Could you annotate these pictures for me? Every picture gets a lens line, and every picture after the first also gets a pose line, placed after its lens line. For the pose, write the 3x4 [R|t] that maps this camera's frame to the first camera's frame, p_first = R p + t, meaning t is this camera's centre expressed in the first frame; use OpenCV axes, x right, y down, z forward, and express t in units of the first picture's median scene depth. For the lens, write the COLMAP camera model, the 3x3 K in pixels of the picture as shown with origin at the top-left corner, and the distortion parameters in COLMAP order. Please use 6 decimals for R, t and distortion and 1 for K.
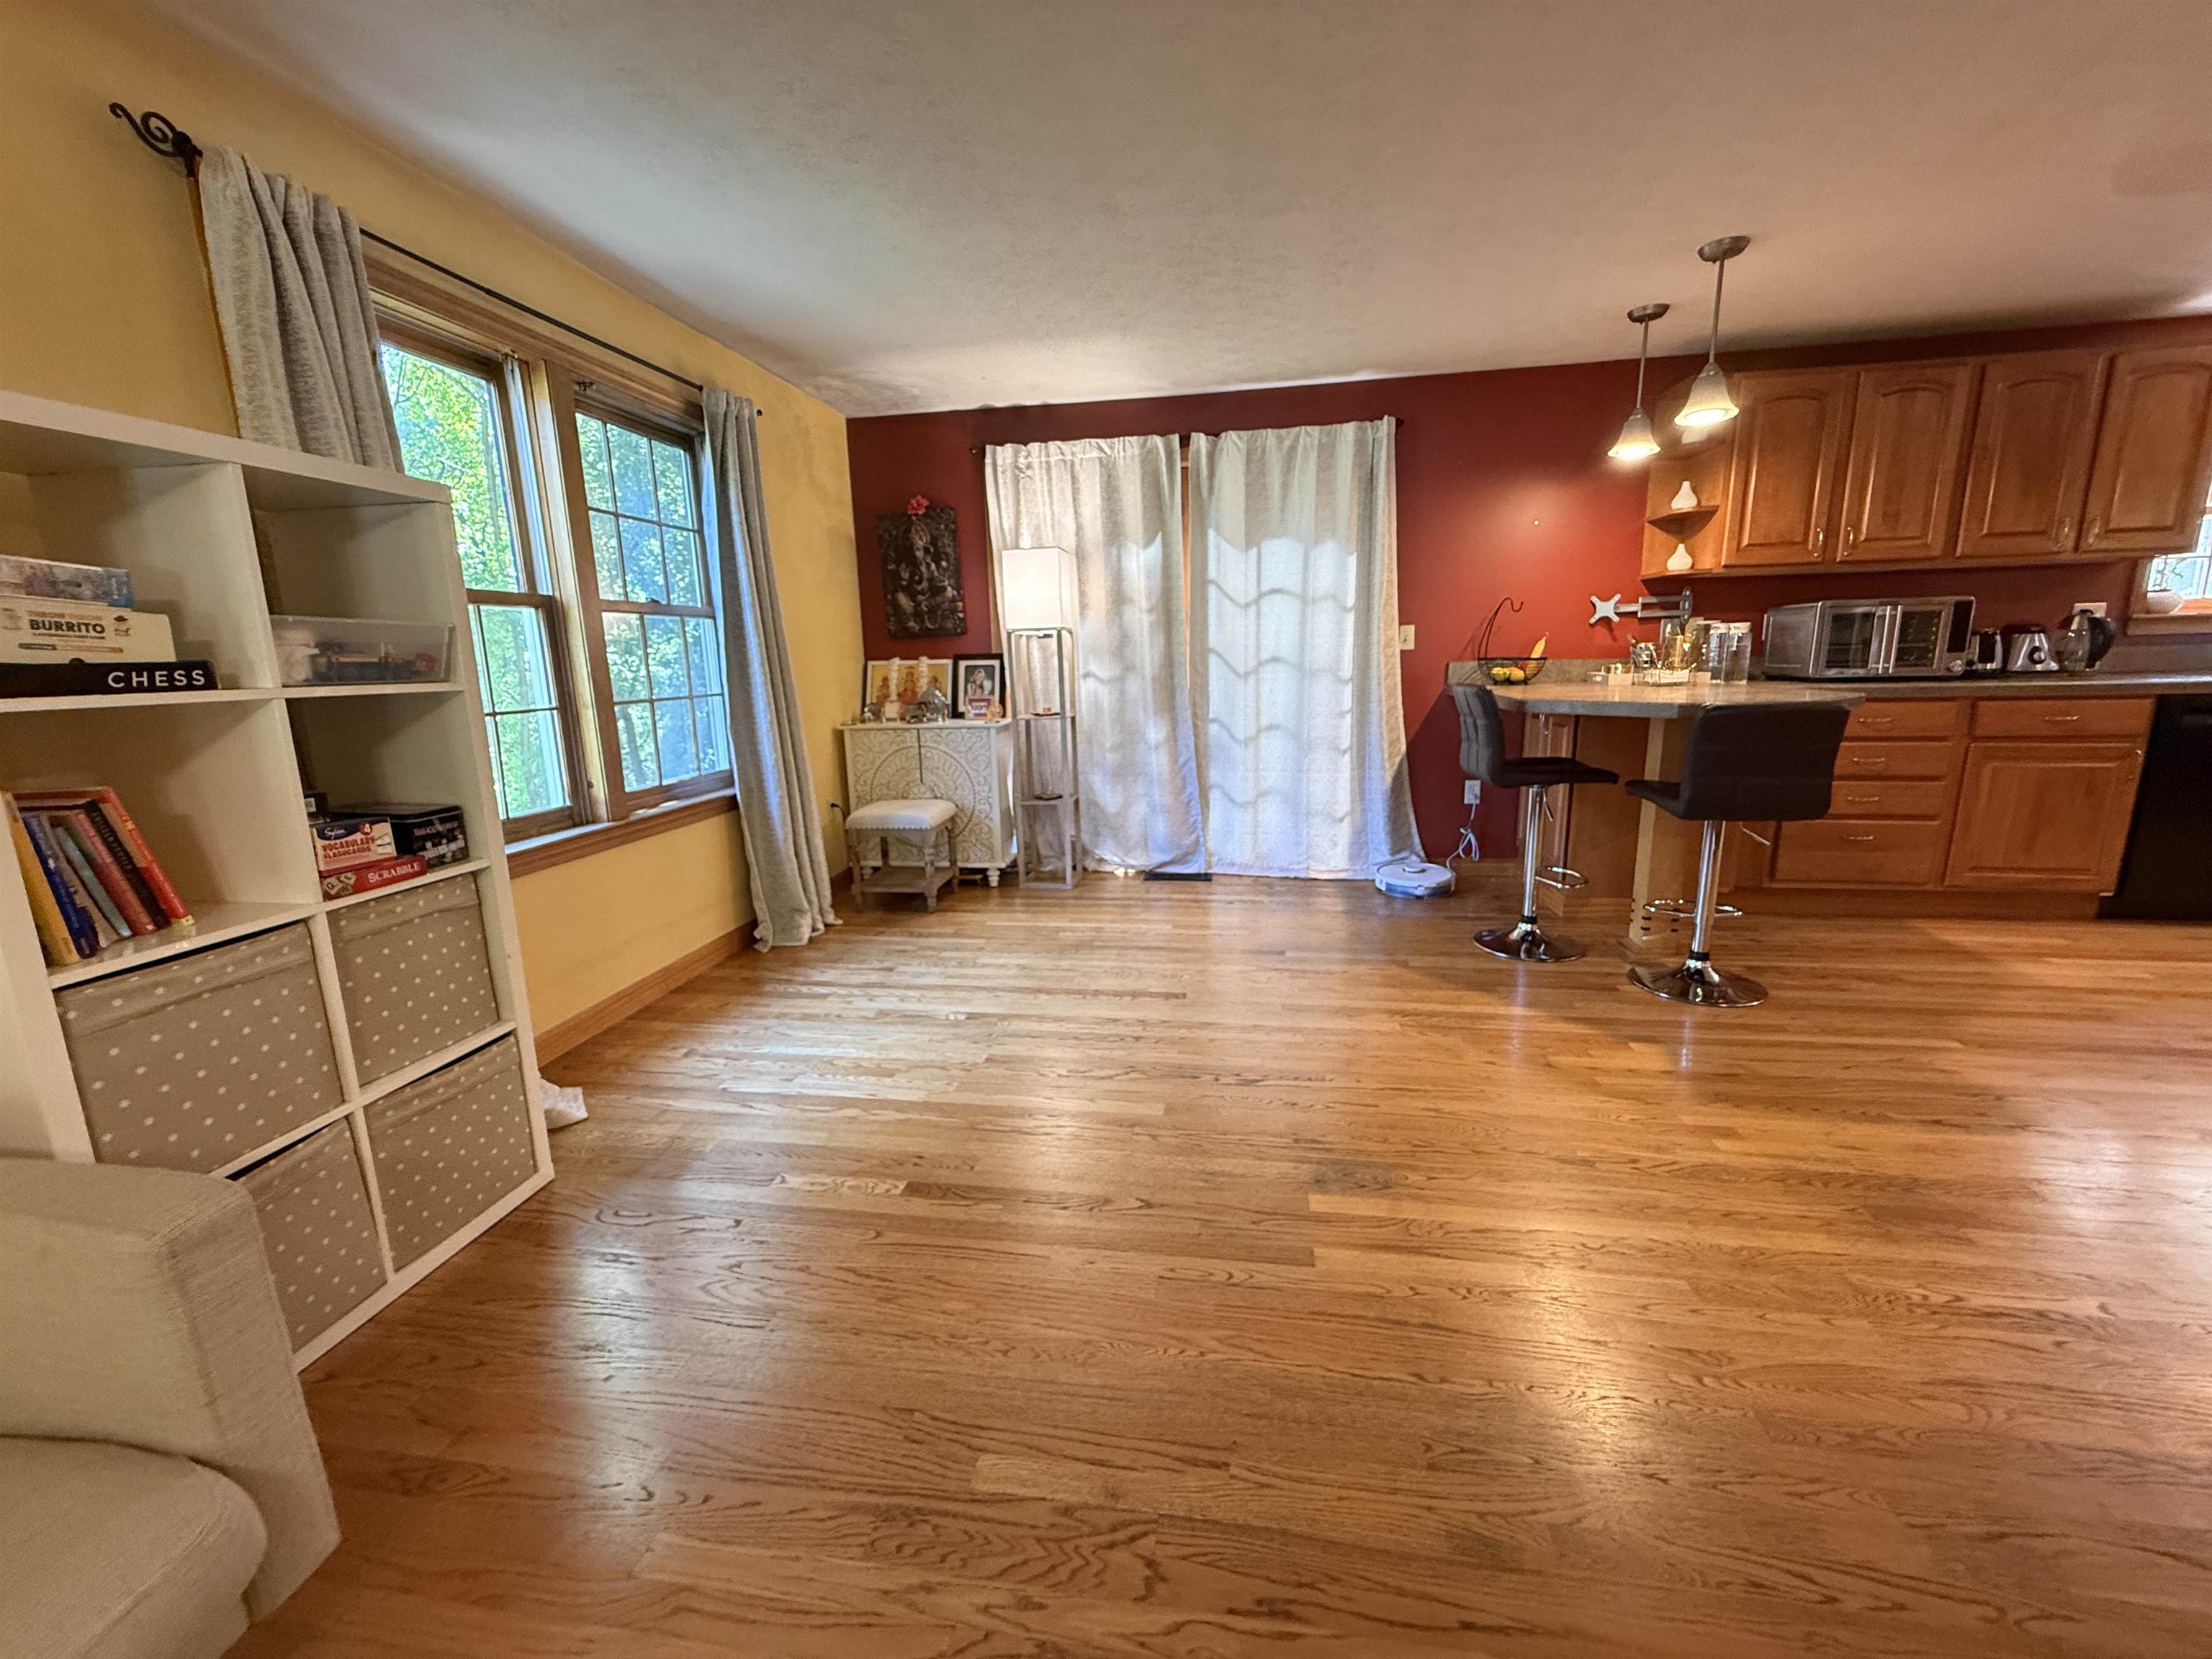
lens RADIAL K [[881.9, 0, 1101.8], [0, 881.9, 828.4], [0, 0, 1]] dist [-0.000747, 0.000578]
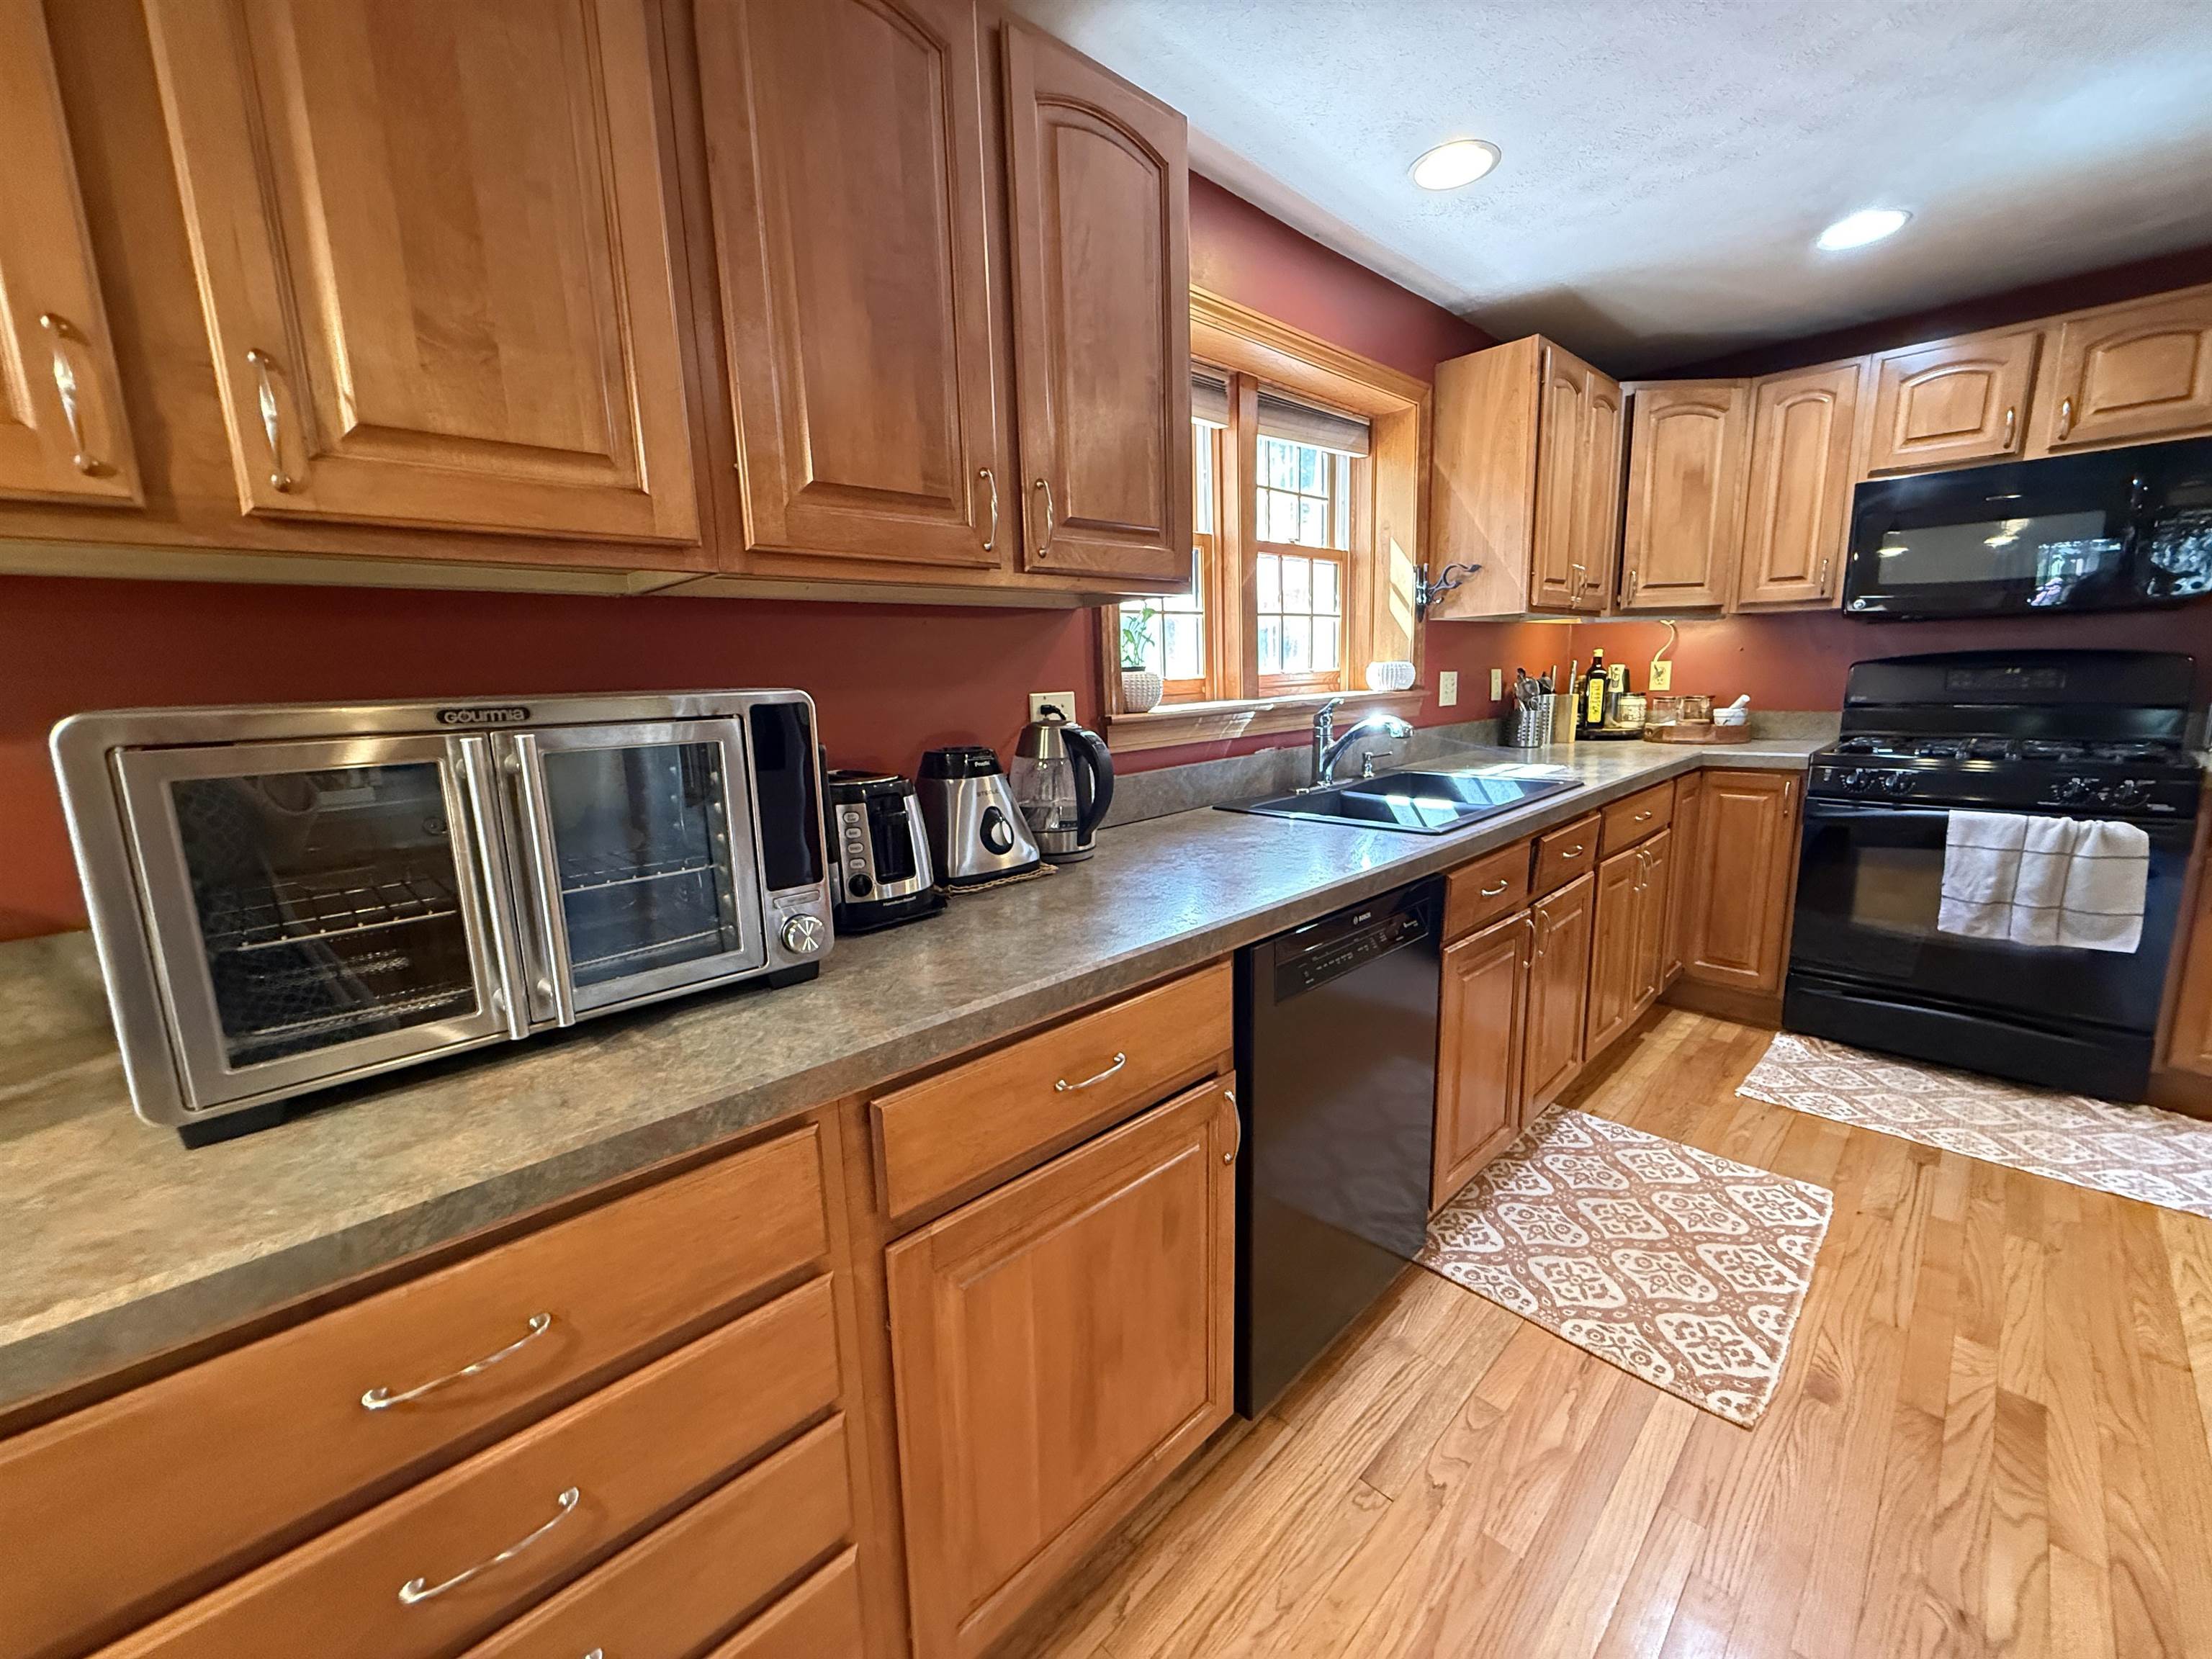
lens RADIAL K [[881.9, 0, 1101.8], [0, 881.9, 828.4], [0, 0, 1]] dist [-0.000747, 0.000578]
pose [[0.592367, -0.132676, 0.794669, 0.745088], [0.174376, 0.984081, 0.034315, -0.194232], [-0.786571, 0.118244, 0.606073, 0.695779]]
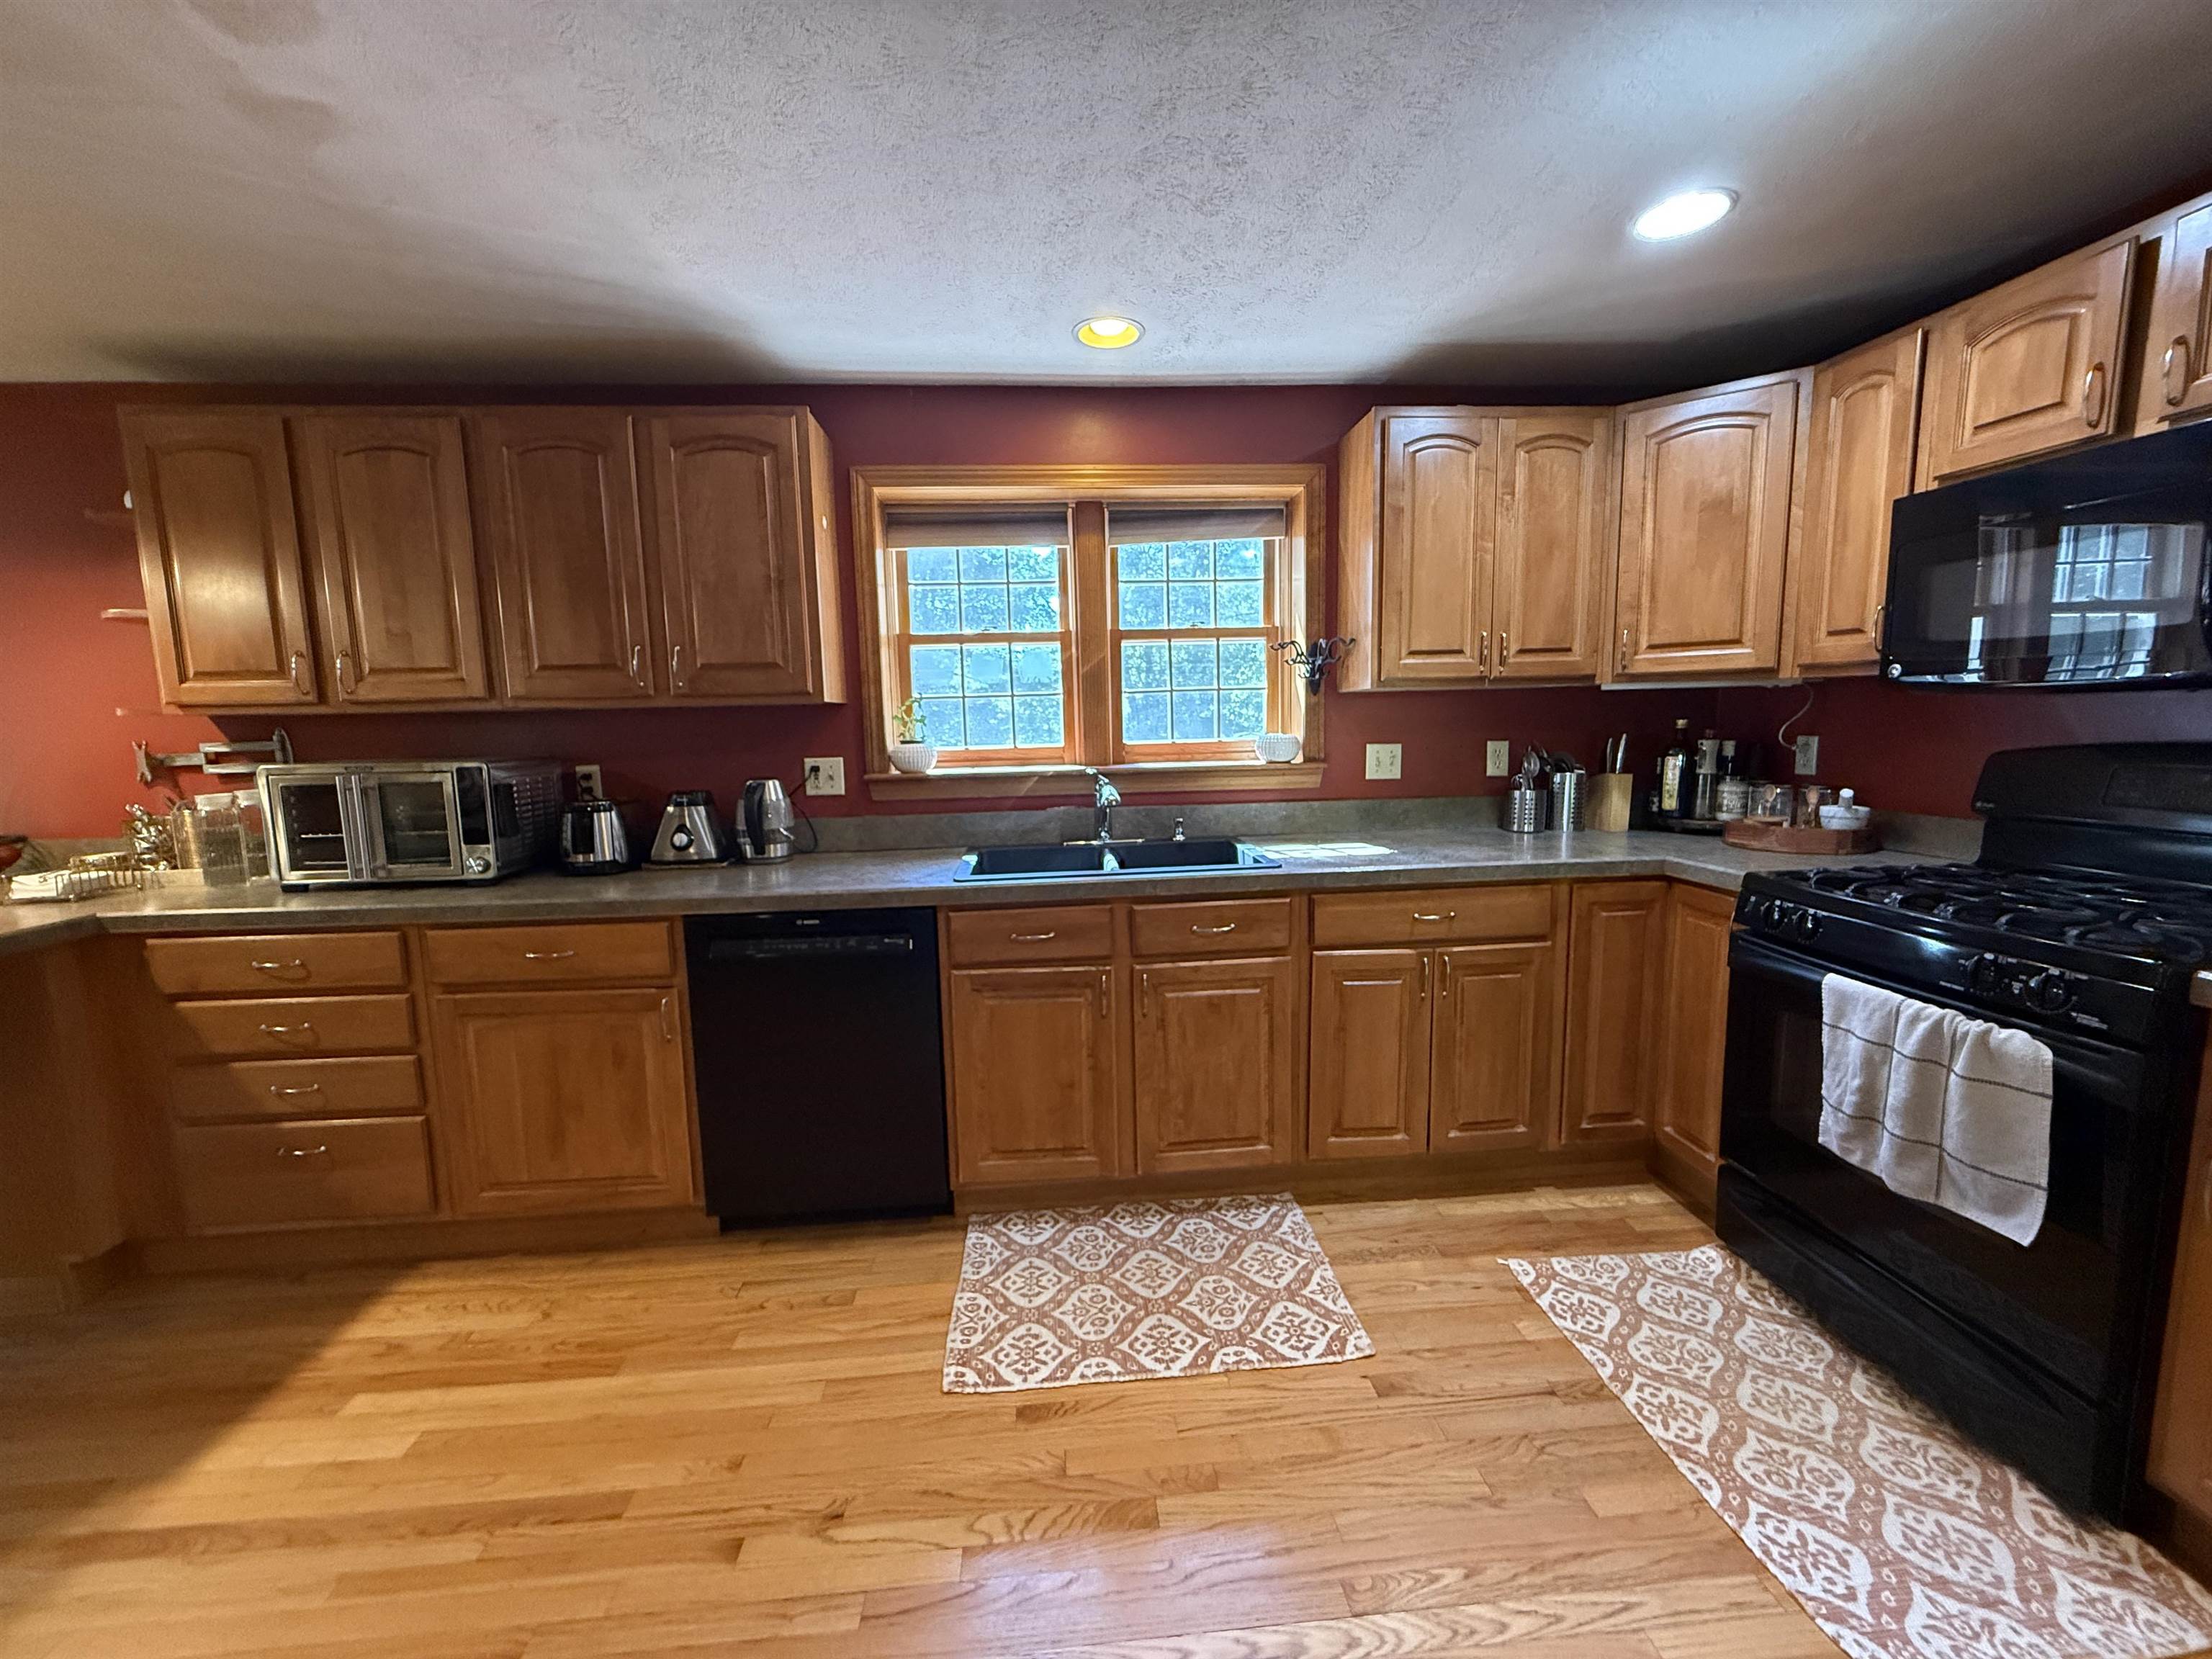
lens RADIAL K [[886.0, 0, 1100.3], [0, 886.0, 828.7], [0, 0, 1]] dist [0.000295, 0.000288]
pose [[0.970368, -0.024124, 0.240425, 1.162539], [0.043046, 0.996346, -0.073766, -0.132340], [-0.237767, 0.081930, 0.967861, 0.235570]]
